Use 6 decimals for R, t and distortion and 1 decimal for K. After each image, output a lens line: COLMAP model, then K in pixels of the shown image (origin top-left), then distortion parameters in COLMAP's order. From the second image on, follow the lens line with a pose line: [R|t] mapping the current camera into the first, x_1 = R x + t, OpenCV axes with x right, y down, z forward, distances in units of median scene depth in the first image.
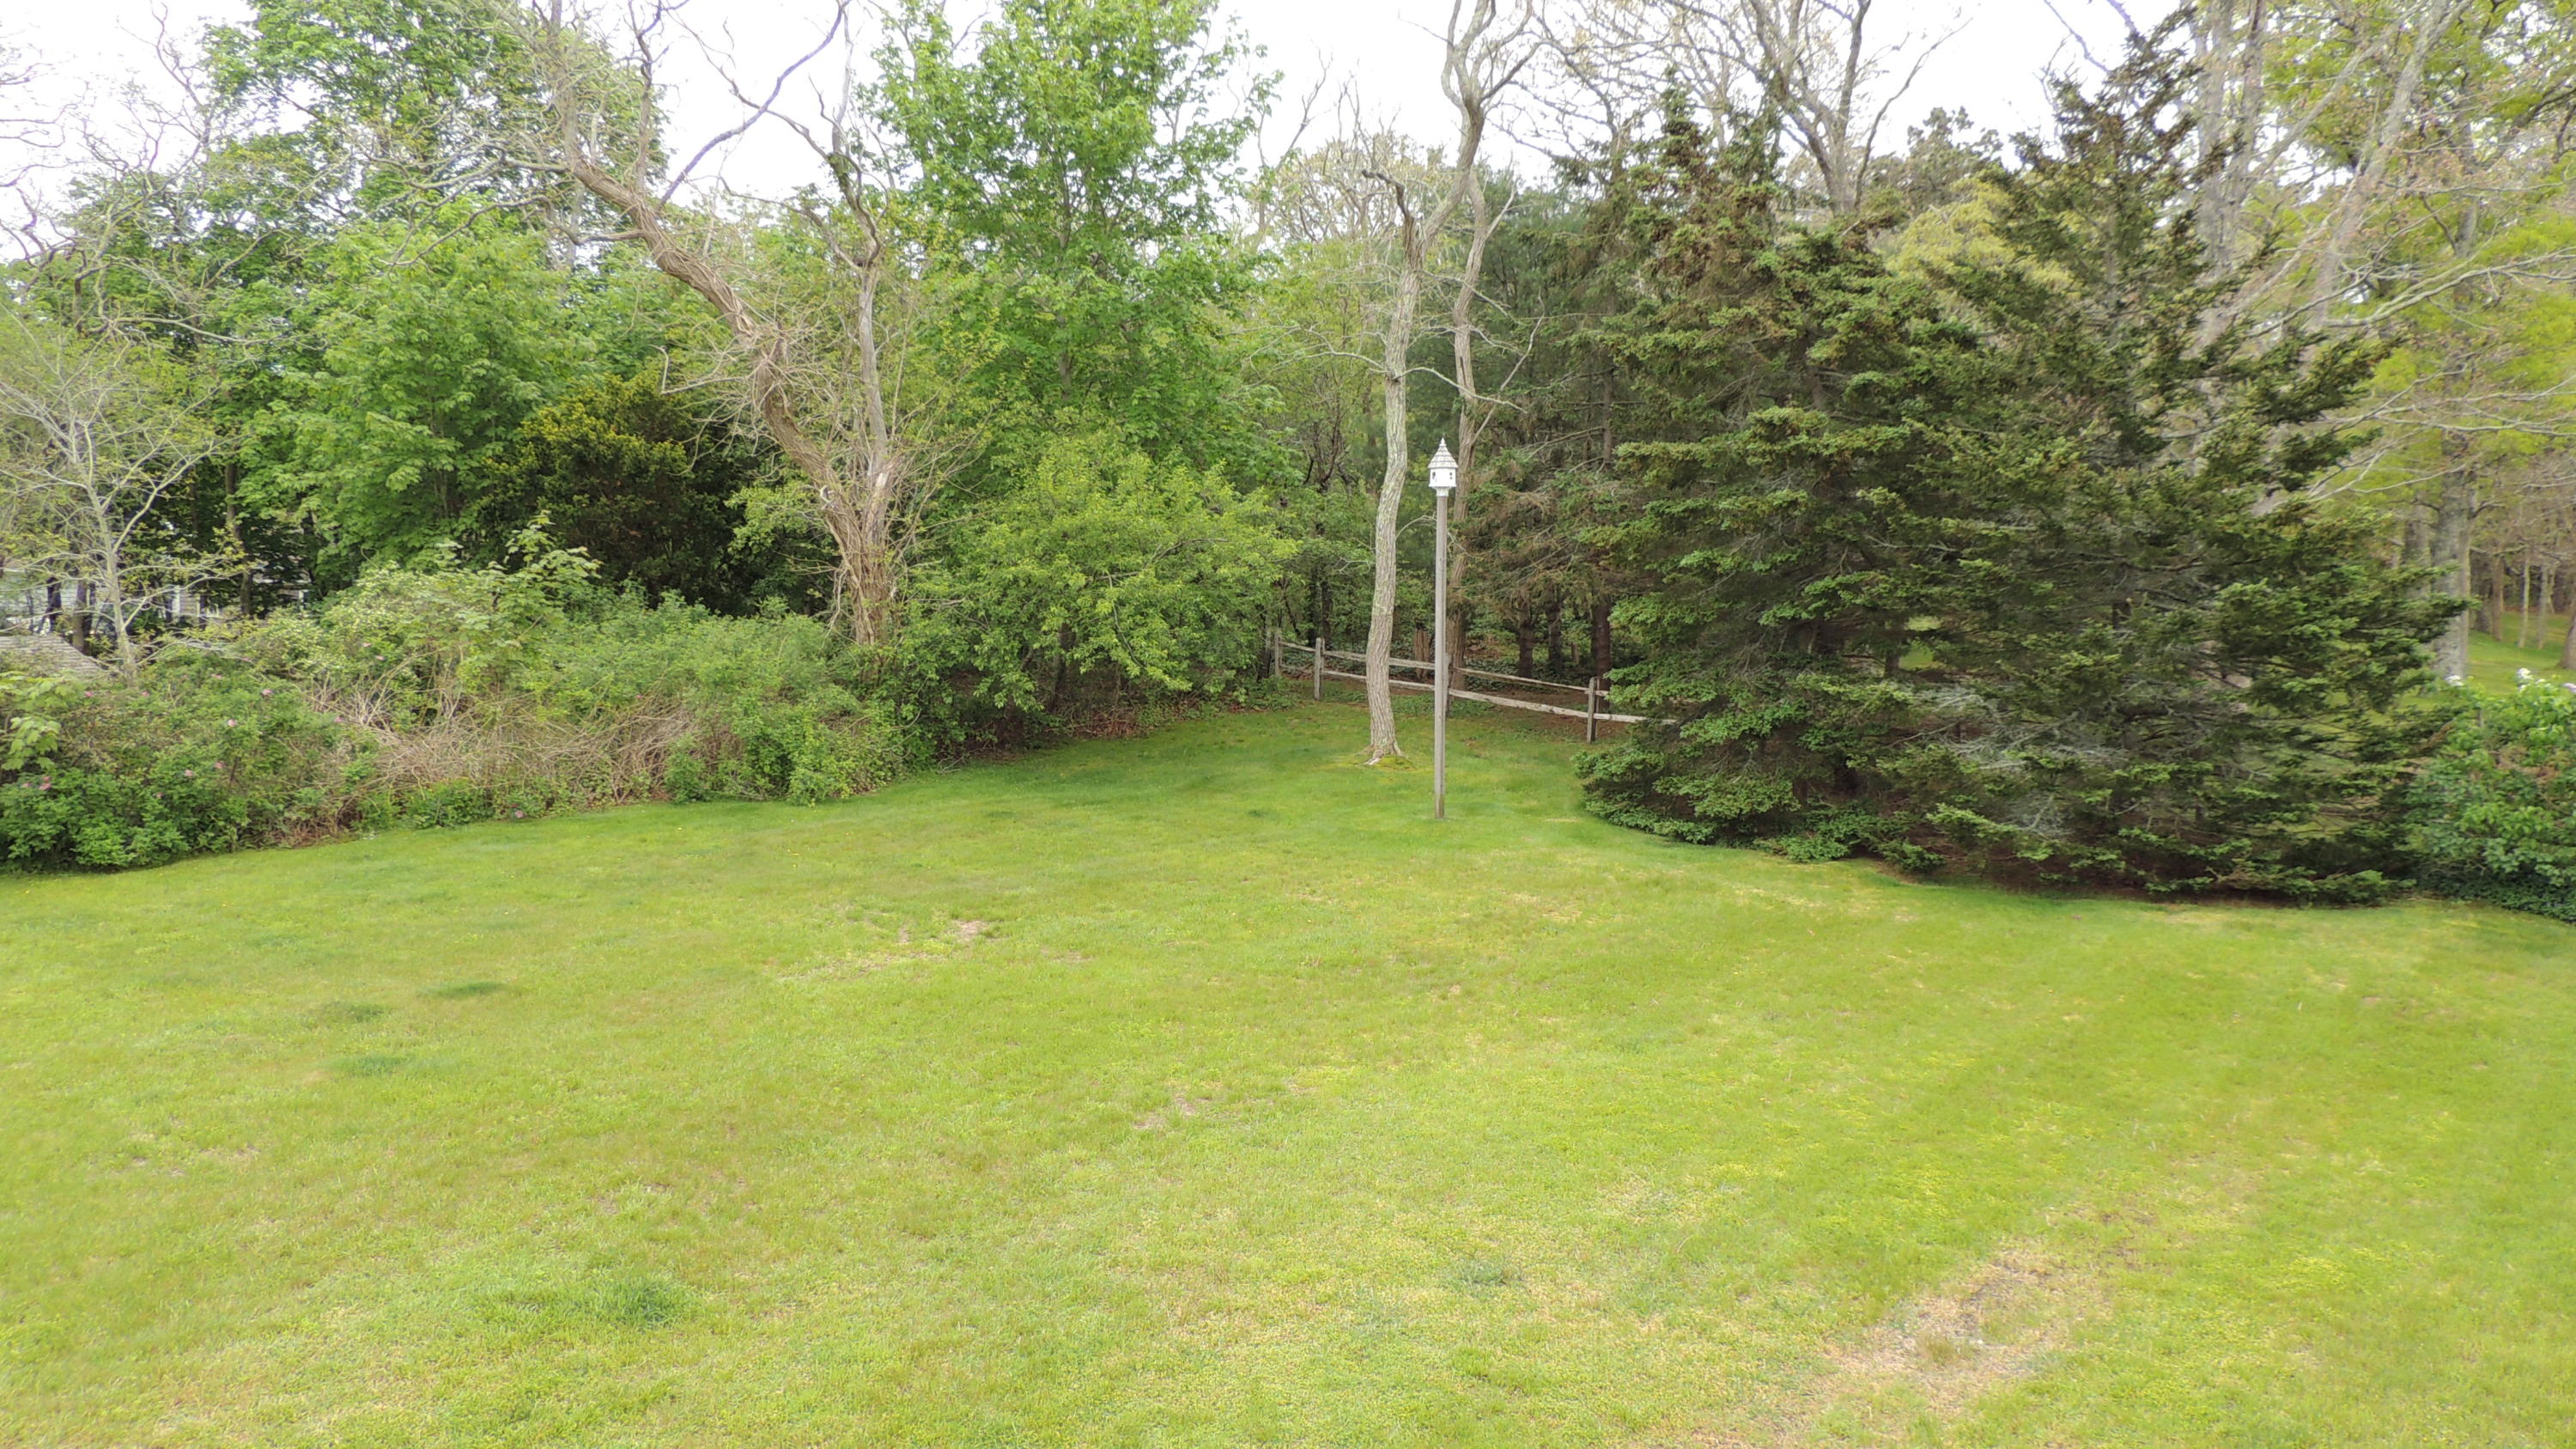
lens RADIAL K [[1838.2, 0, 1288.0], [0, 1838.2, 724.5], [0, 0, 1]] dist [-0.017527, 0.004657]
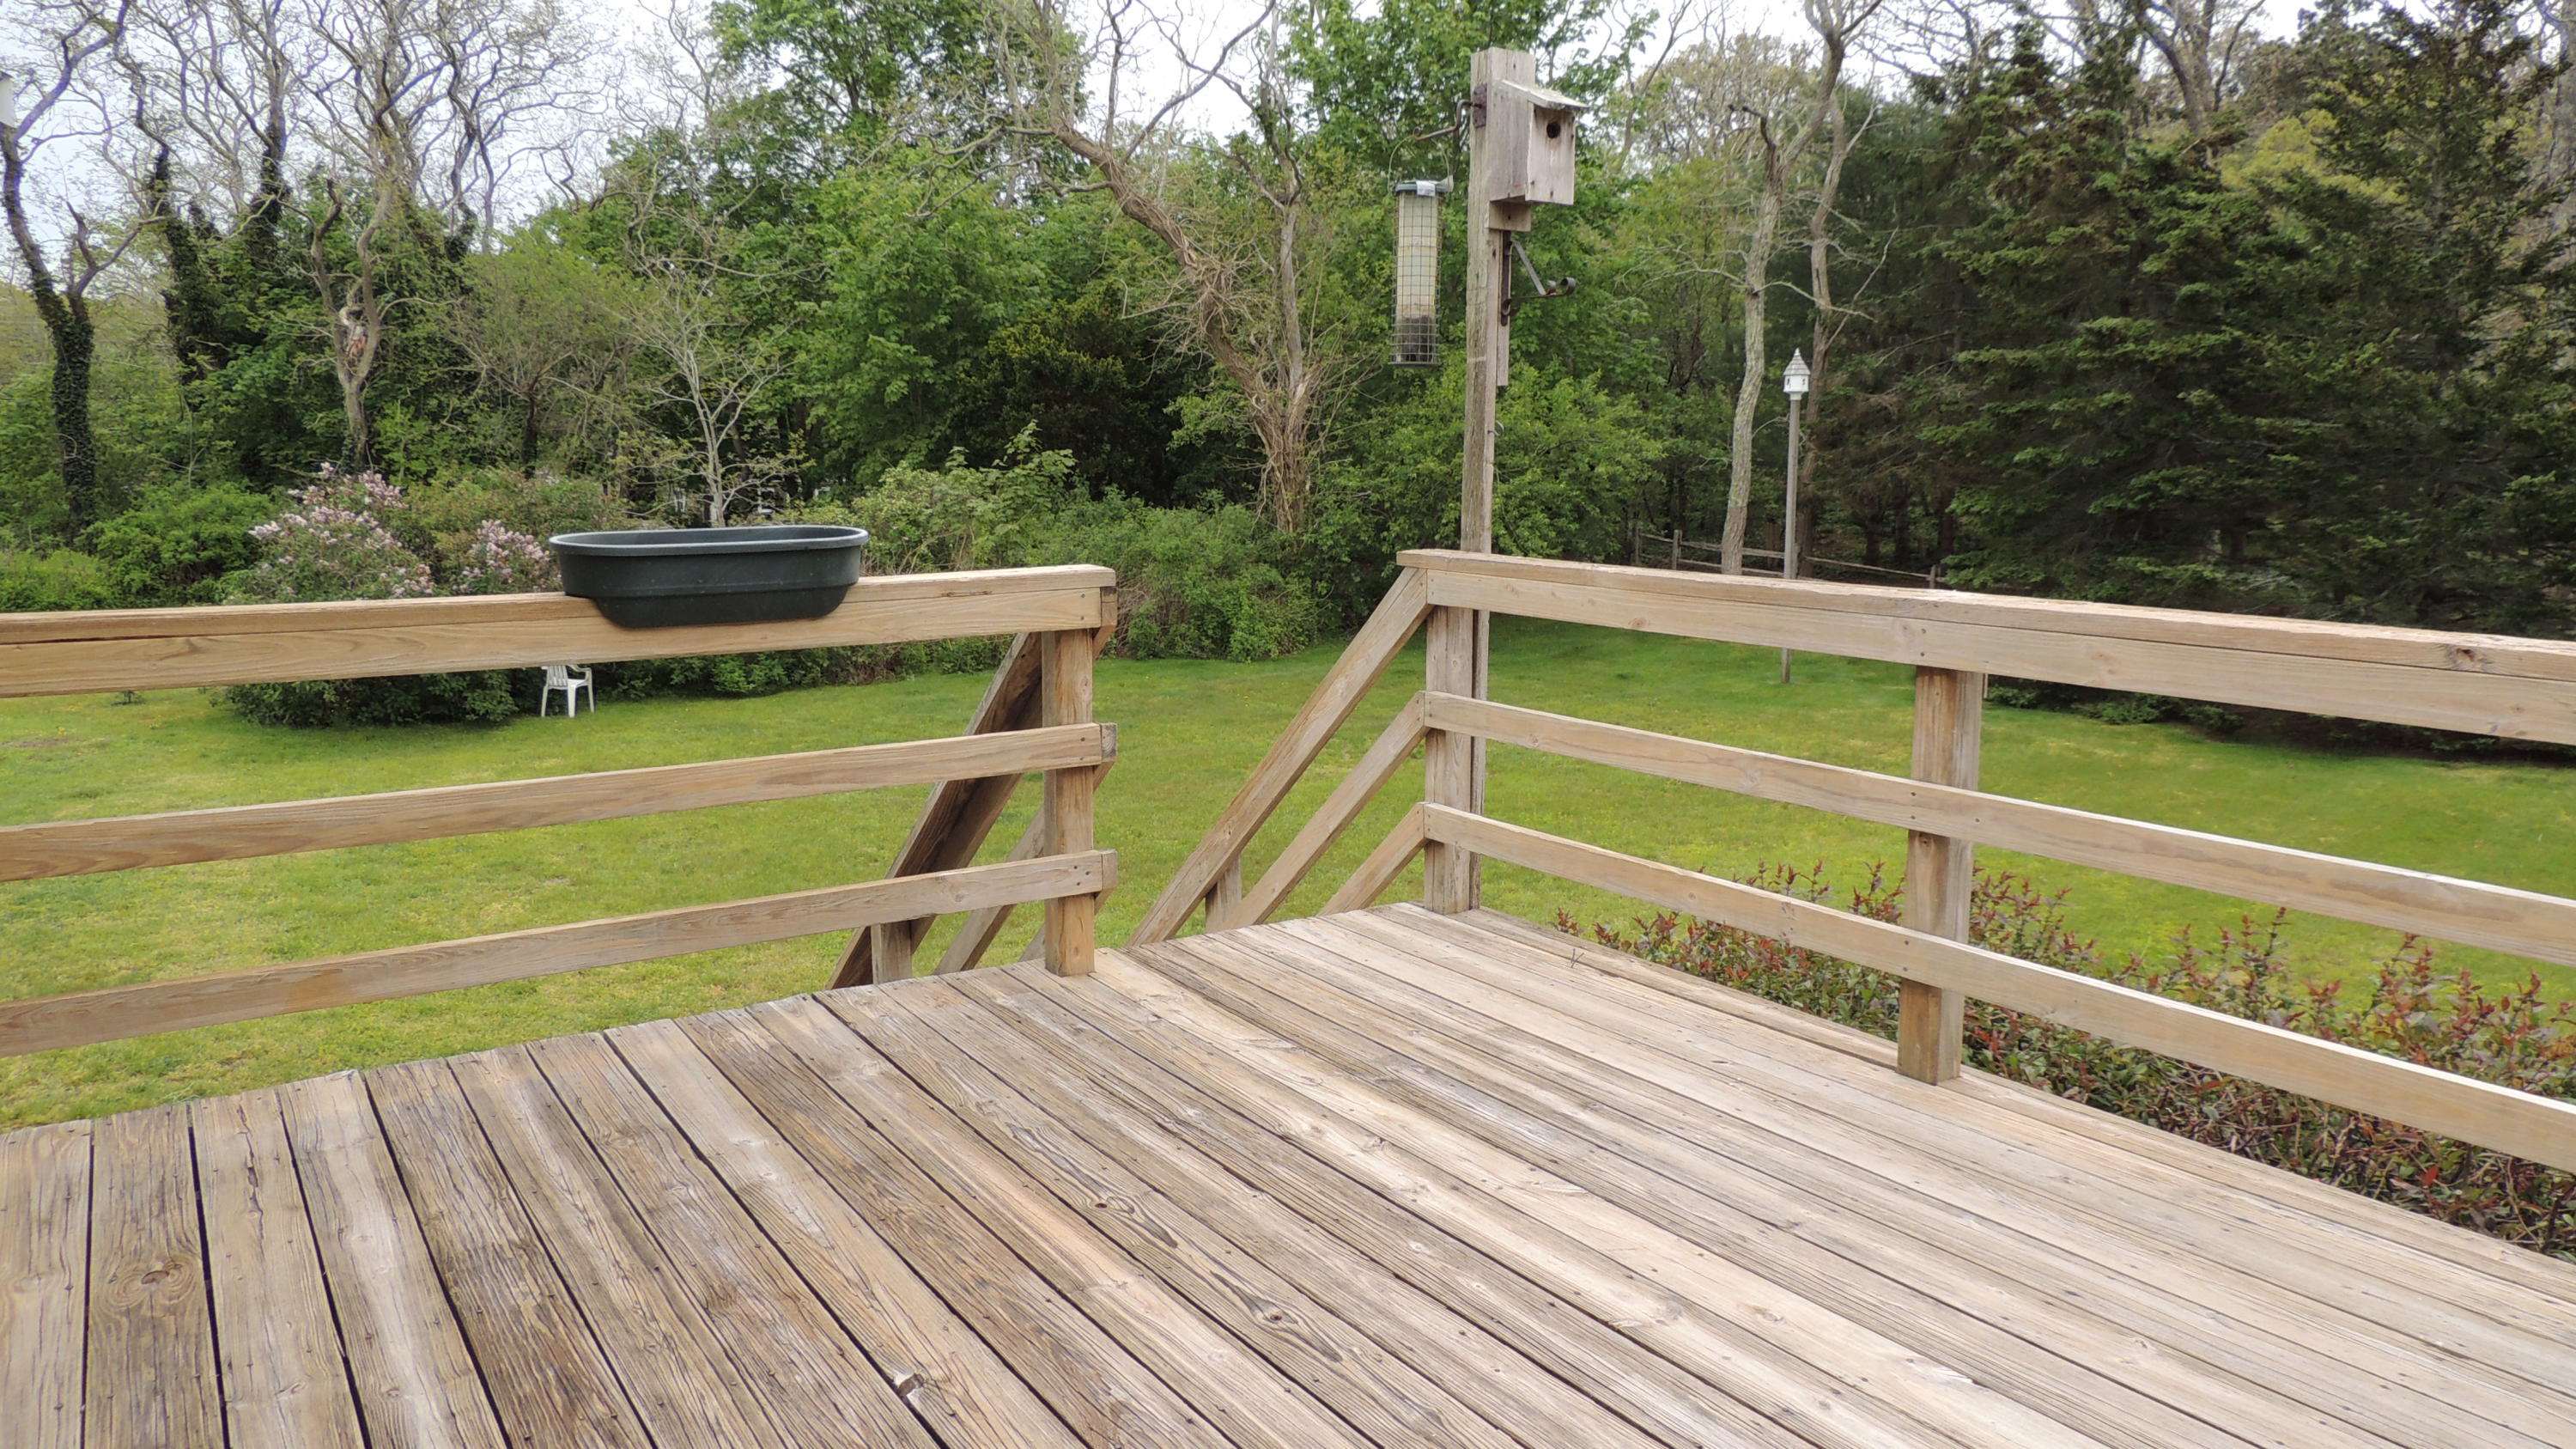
lens RADIAL K [[1836.1, 0, 1290.4], [0, 1836.1, 706.9], [0, 0, 1]] dist [-0.014090, -0.000647]
pose [[0.983123, 0.021363, -0.181695, -0.011190], [-0.013500, 0.998922, 0.044405, 0.016549], [0.182447, -0.041202, 0.982352, -0.154012]]
